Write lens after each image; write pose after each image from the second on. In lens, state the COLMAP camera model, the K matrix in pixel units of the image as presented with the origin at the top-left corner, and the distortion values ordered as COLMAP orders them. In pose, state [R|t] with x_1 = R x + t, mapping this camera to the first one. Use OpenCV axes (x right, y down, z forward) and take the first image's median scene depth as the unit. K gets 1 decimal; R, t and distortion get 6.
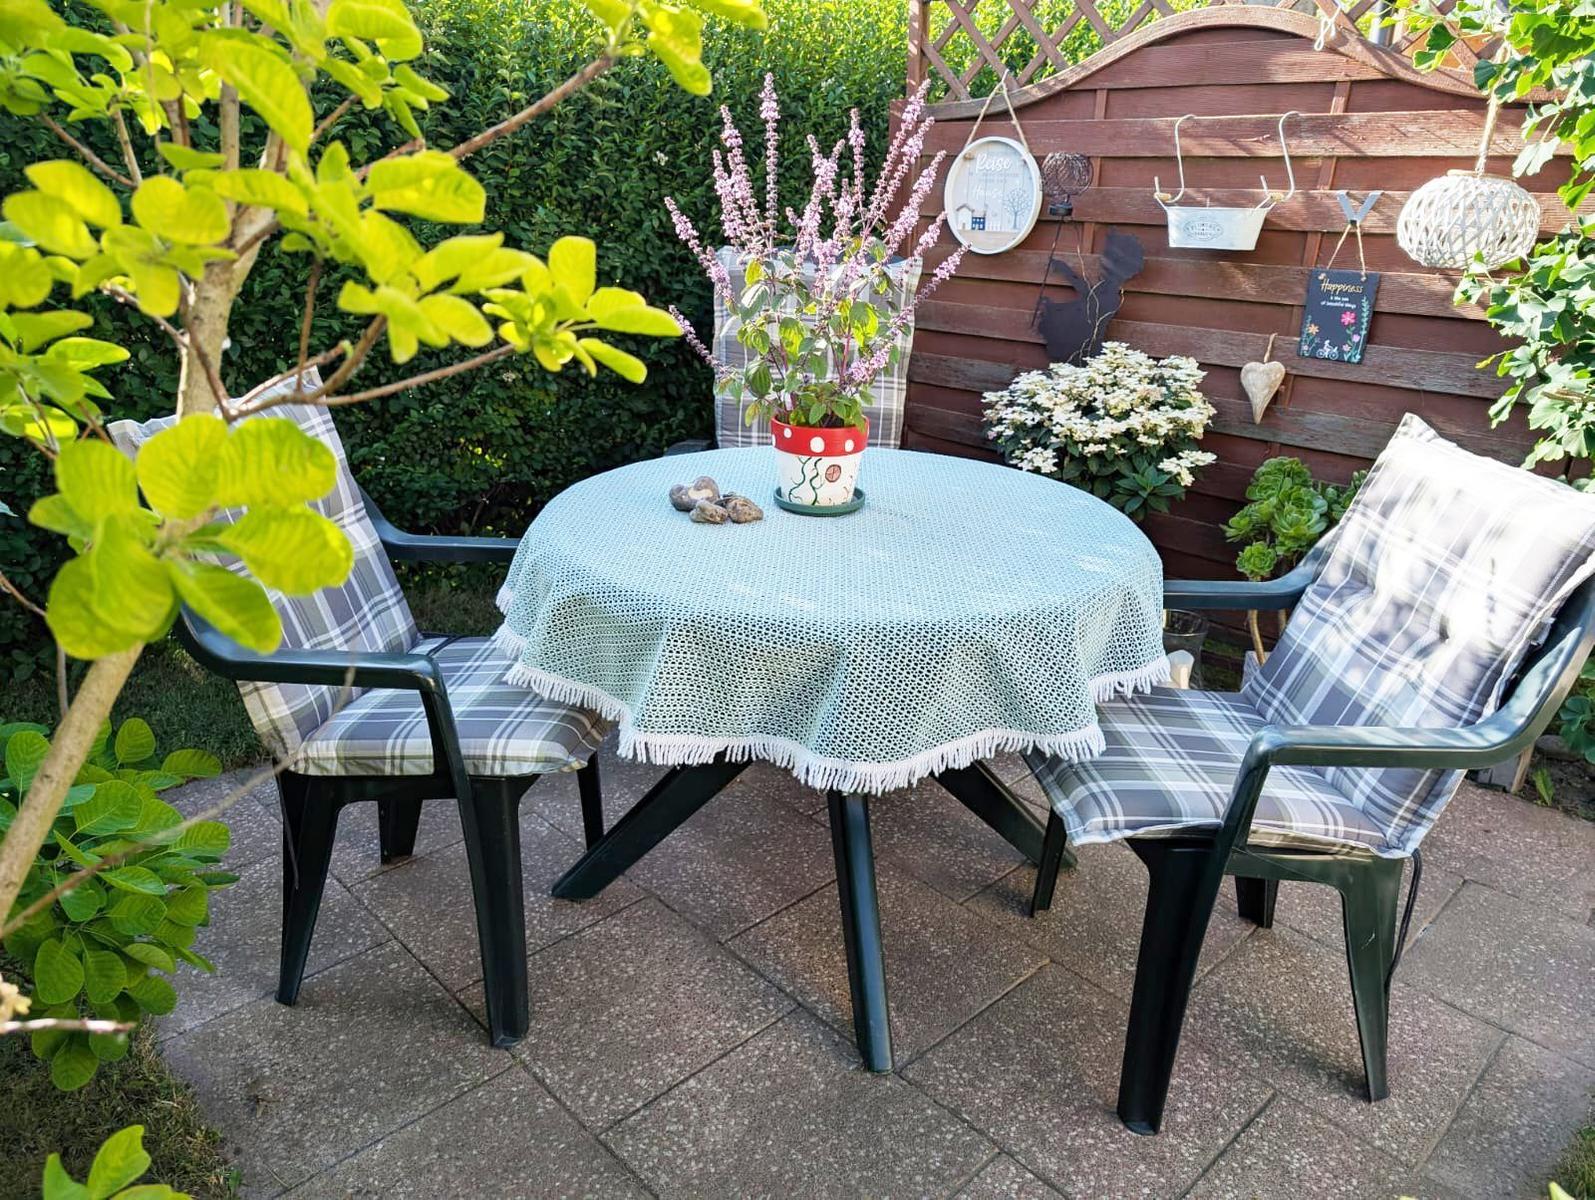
lens RADIAL K [[1096.6, 0, 797.5], [0, 1096.6, 600.0], [0, 0, 1]] dist [0.041313, -0.009373]
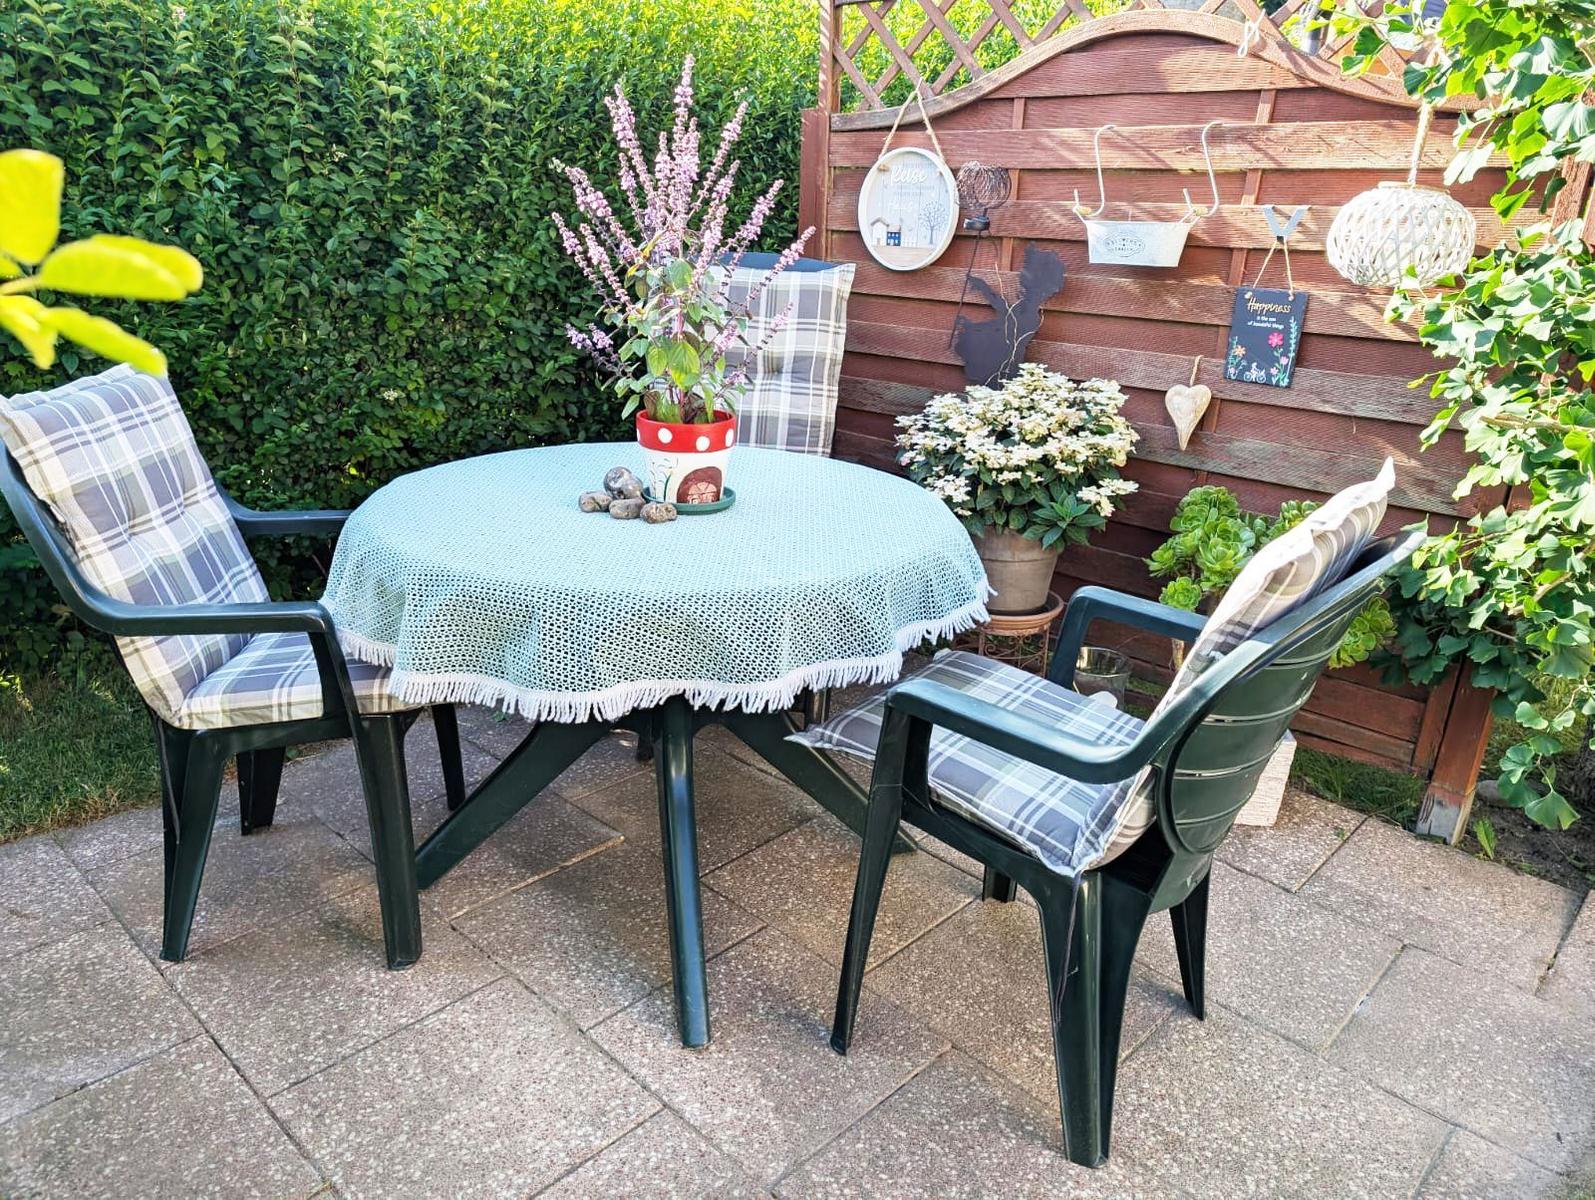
lens RADIAL K [[1073.1, 0, 797.5], [0, 1073.1, 600.0], [0, 0, 1]] dist [0.053639, -0.019594]
pose [[0.999479, 0.000931, 0.032268, 0.060133], [-0.000278, 0.999795, -0.020249, -0.013898], [-0.032281, 0.020229, 0.999274, 0.094585]]
